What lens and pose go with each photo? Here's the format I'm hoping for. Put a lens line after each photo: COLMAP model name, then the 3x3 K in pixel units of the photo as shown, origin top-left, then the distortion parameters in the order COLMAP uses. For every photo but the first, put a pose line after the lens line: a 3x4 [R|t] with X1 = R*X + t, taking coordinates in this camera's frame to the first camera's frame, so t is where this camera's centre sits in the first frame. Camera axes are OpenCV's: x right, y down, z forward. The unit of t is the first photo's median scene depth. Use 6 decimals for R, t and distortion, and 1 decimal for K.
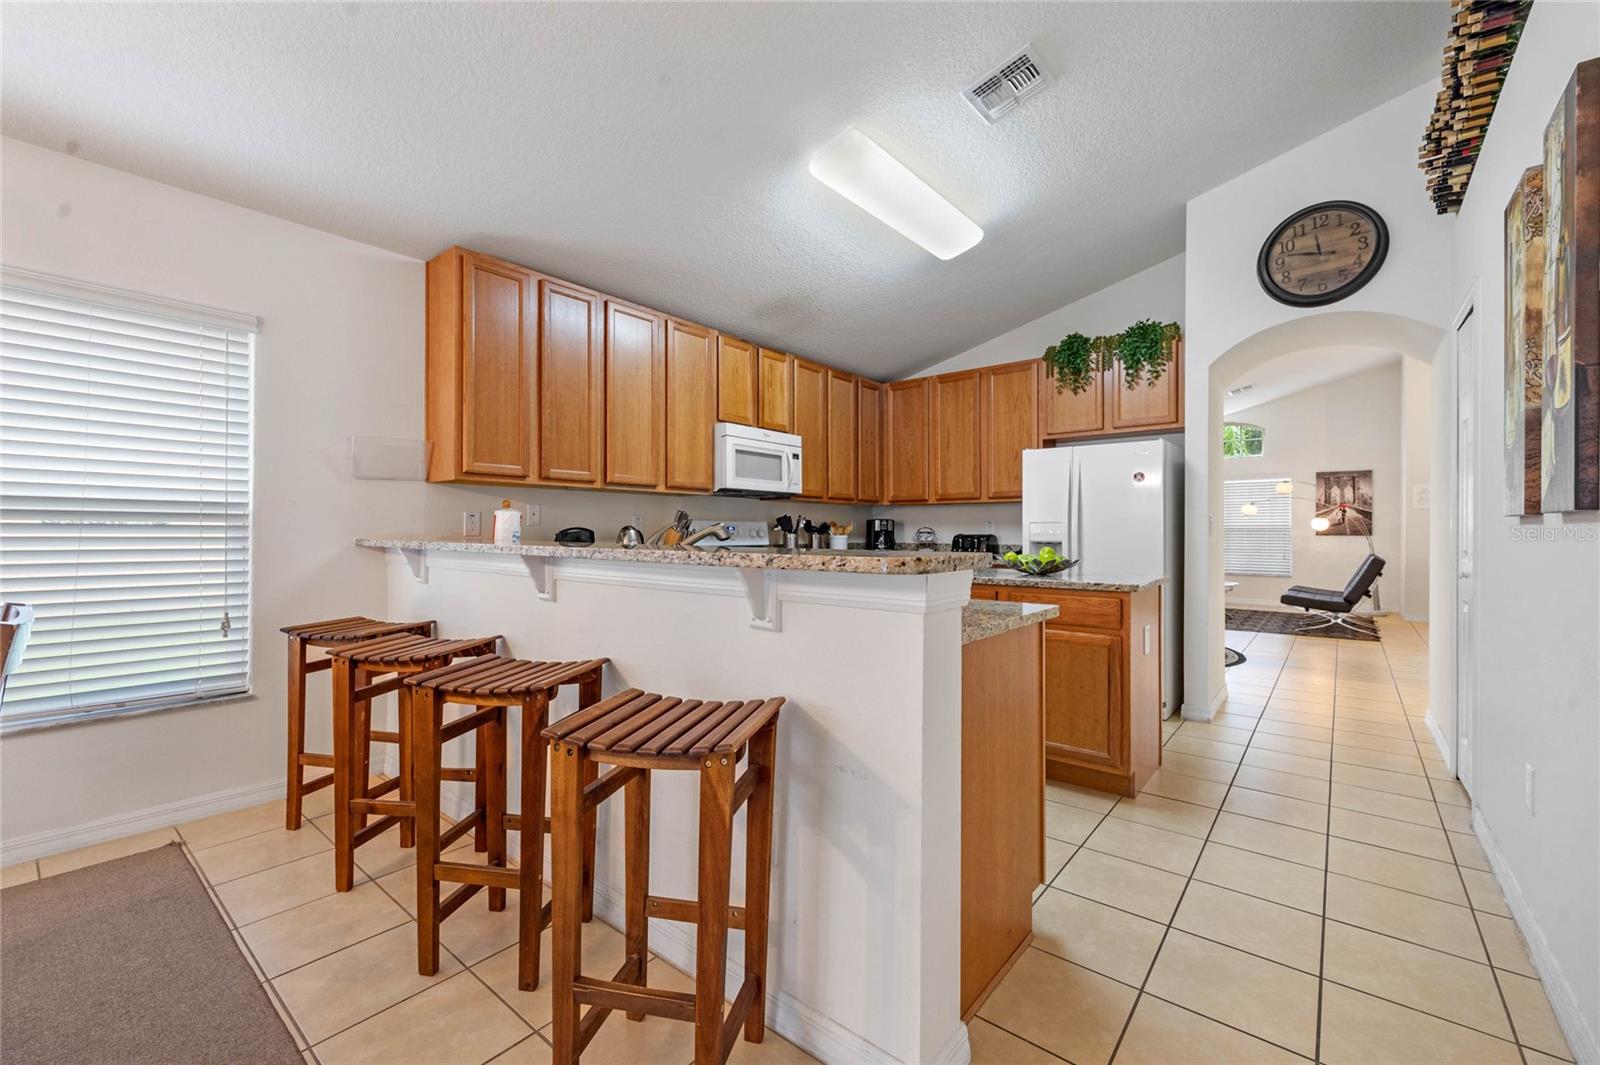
lens RADIAL K [[652.3, 0, 805.0], [0, 652.3, 531.3], [0, 0, 1]] dist [-0.002095, -0.000464]
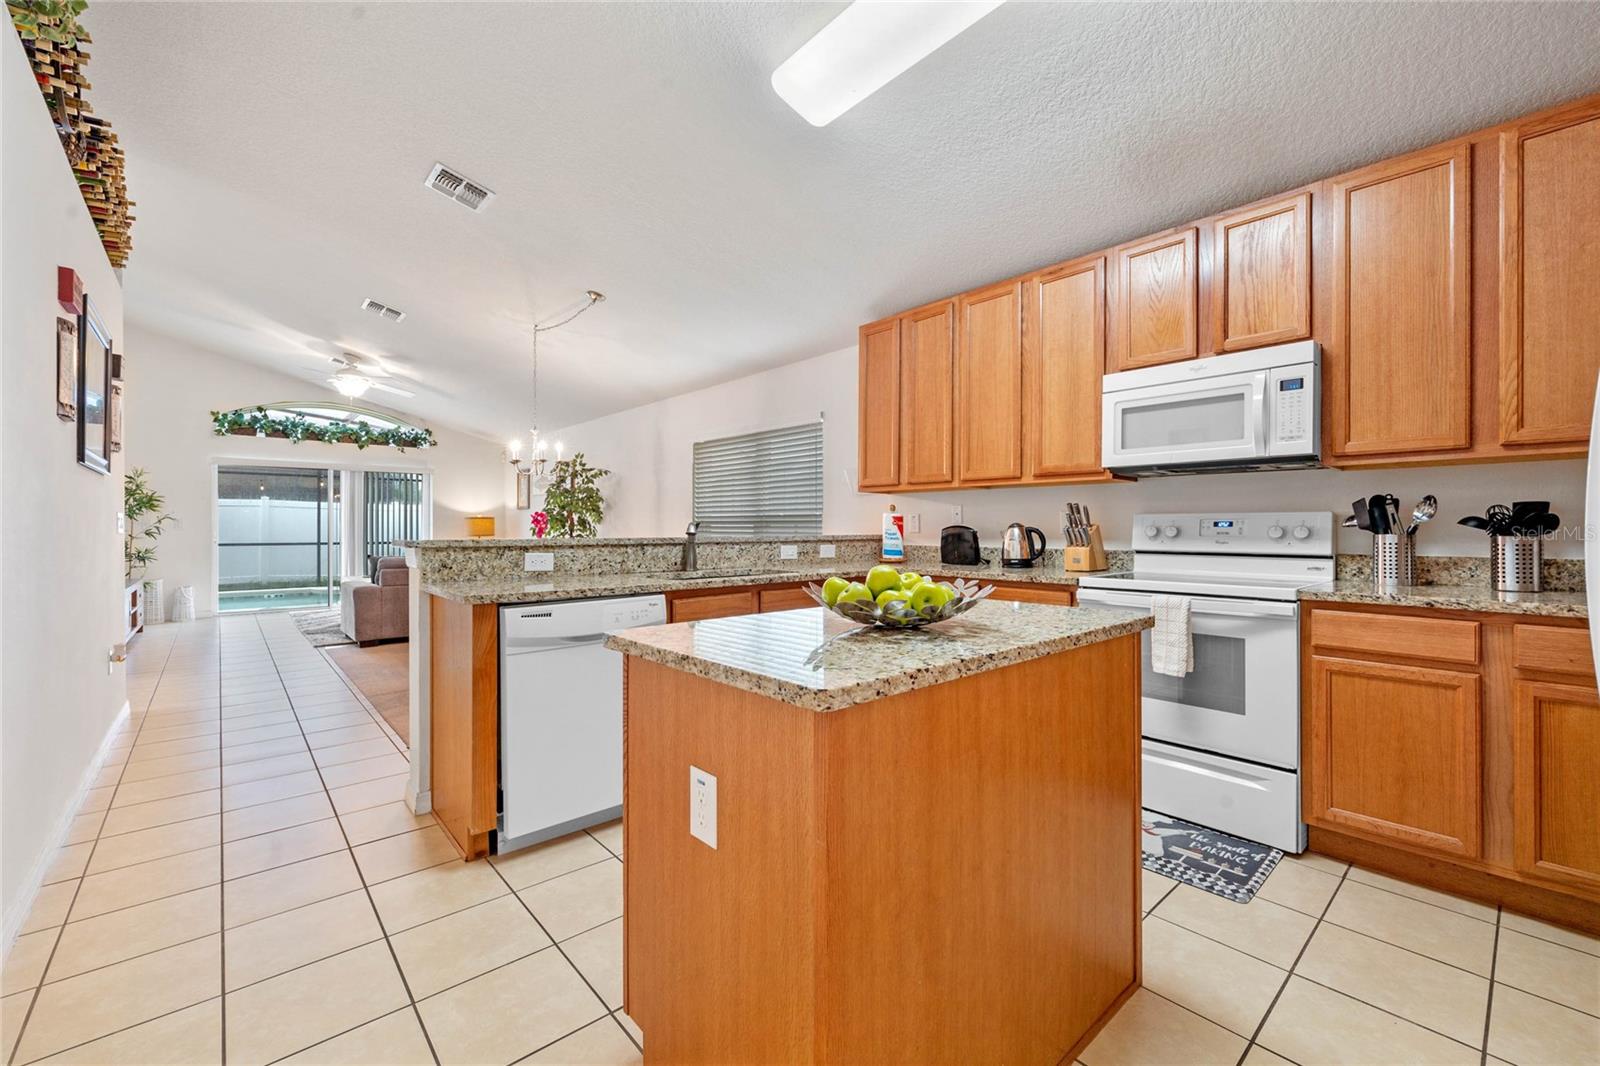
lens RADIAL K [[652.3, 0, 800.3], [0, 652.3, 529.1], [0, 0, 1]] dist [-0.002095, -0.000464]
pose [[-0.161281, 0.001251, -0.986908, 0.576821], [0.001392, 0.999998, 0.001040, -0.000700], [0.986908, -0.001206, -0.161283, 0.720245]]
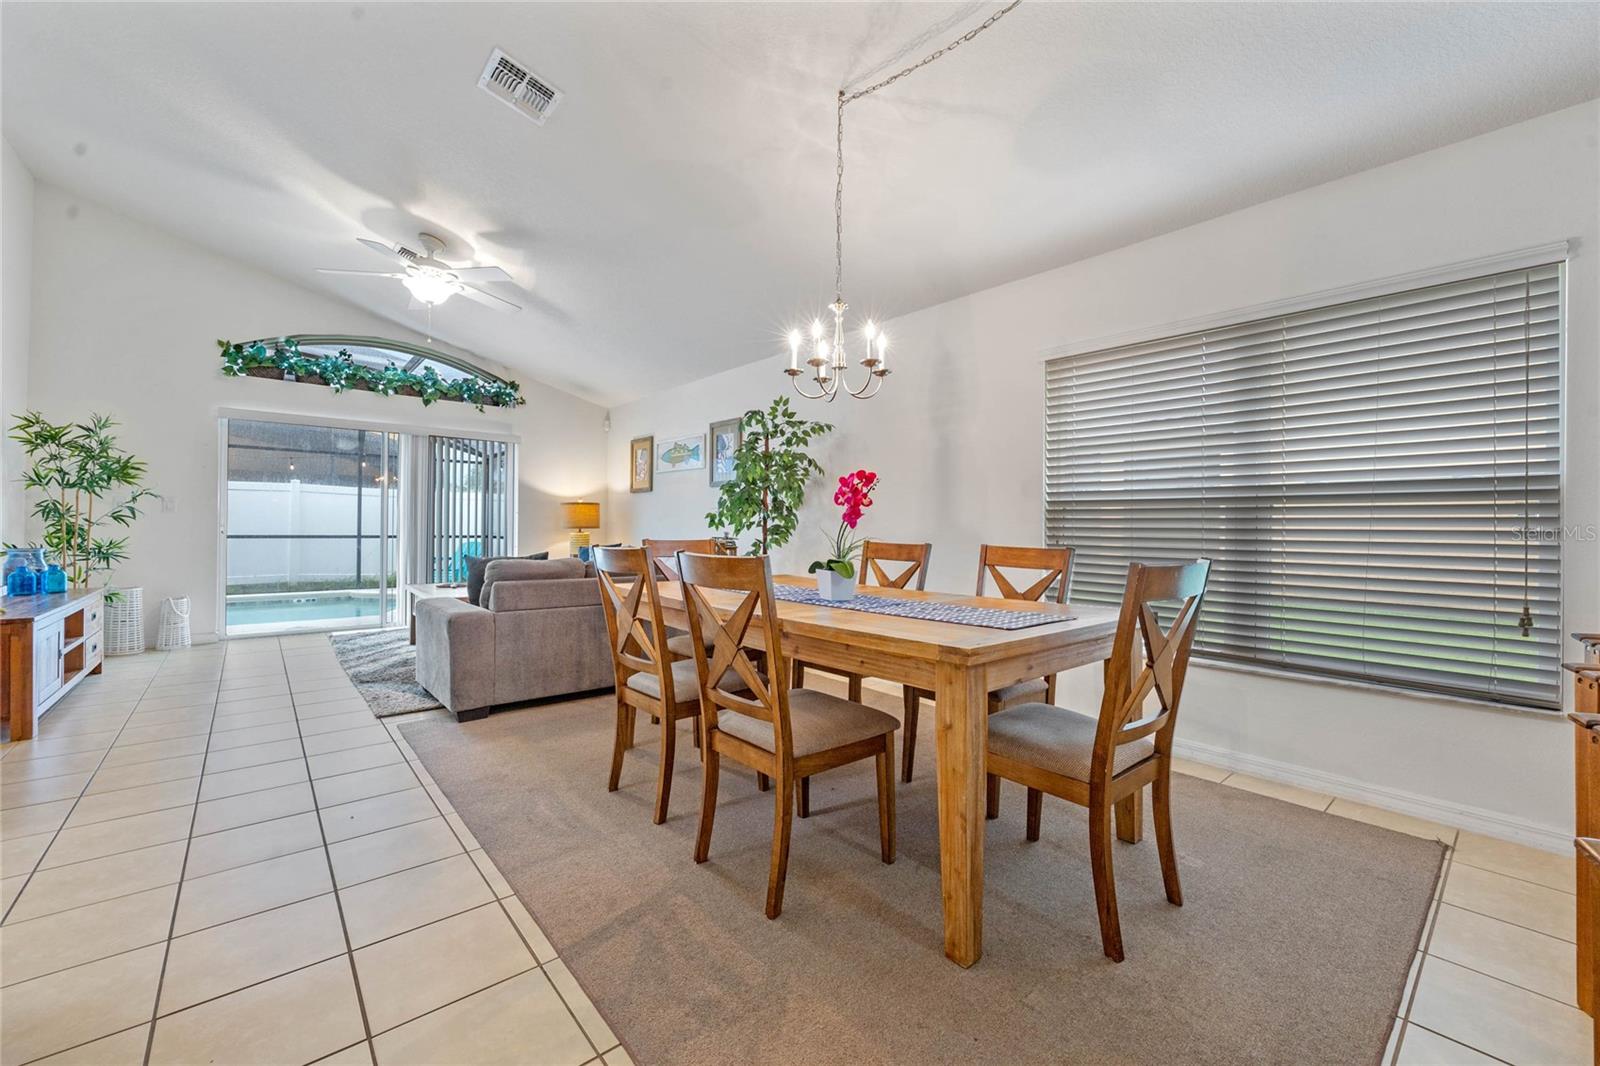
lens RADIAL K [[652.3, 0, 804.7], [0, 652.3, 527.7], [0, 0, 1]] dist [-0.002095, -0.000464]
pose [[-0.184936, -0.000641, -0.982750, 0.061209], [-0.008394, 0.999964, 0.000928, 0.016251], [0.982715, 0.008421, -0.184934, 0.135774]]
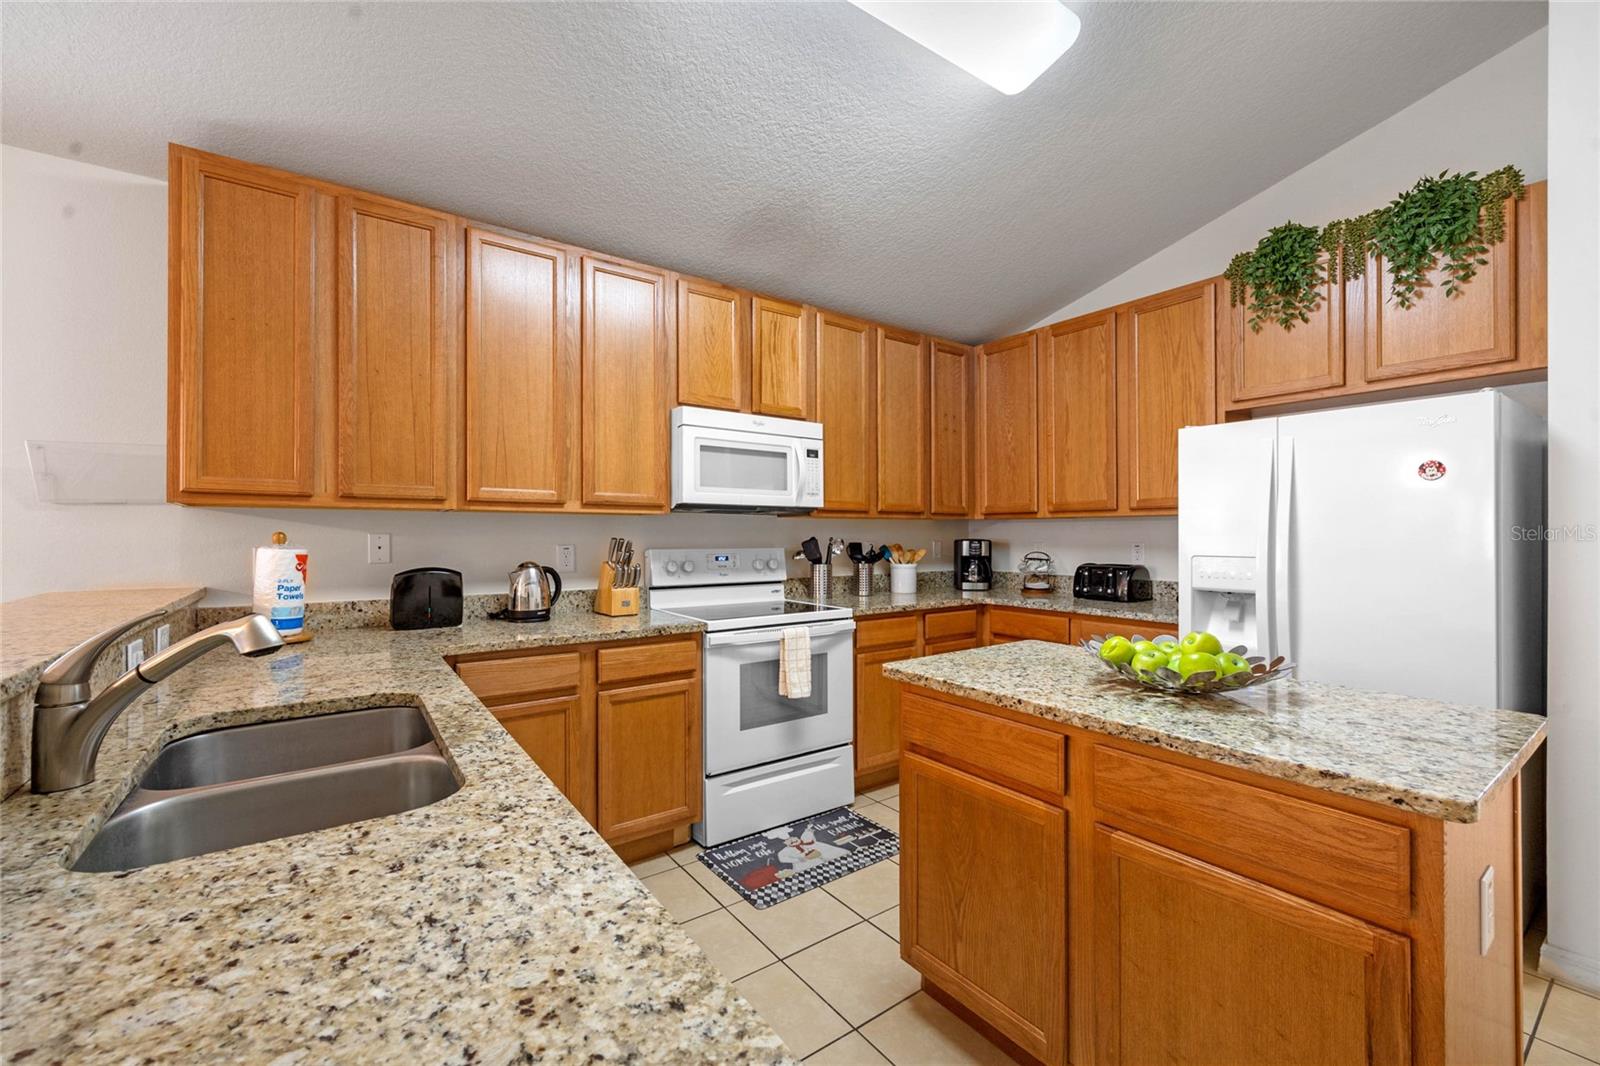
lens RADIAL K [[652.3, 0, 802.1], [0, 652.3, 536.4], [0, 0, 1]] dist [-0.002095, -0.000464]
pose [[0.965988, -0.000807, -0.258585, 0.156614], [0.001596, 0.999995, 0.002842, -0.030846], [0.258581, -0.003158, 0.965984, 0.349369]]
